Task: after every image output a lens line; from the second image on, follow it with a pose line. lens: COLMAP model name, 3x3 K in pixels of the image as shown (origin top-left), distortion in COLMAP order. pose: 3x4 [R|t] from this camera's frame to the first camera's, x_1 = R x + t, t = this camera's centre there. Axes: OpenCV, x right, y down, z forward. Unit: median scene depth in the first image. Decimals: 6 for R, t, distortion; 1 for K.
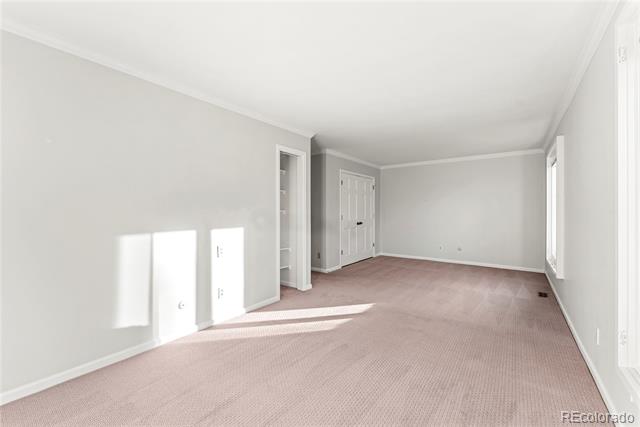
lens RADIAL K [[258.5, 0, 318.2], [0, 258.5, 213.2], [0, 0, 1]] dist [0.000477, 0.000130]
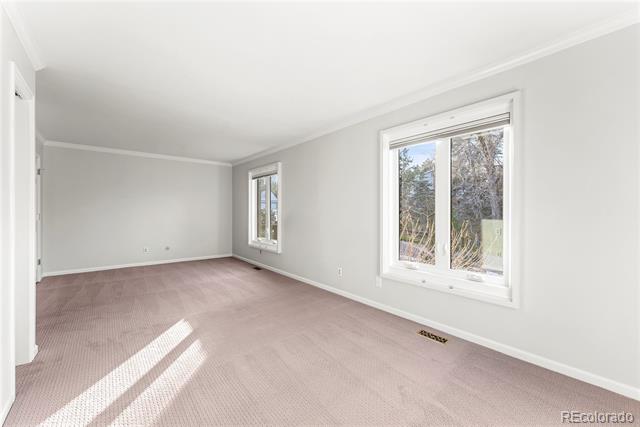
lens RADIAL K [[258.5, 0, 318.2], [0, 258.5, 213.2], [0, 0, 1]] dist [0.000477, 0.000130]
pose [[0.238033, -0.005543, 0.971241, -0.397832], [0.003756, 0.999981, 0.004786, 0.003036], [-0.971250, 0.002509, 0.238049, 0.302505]]
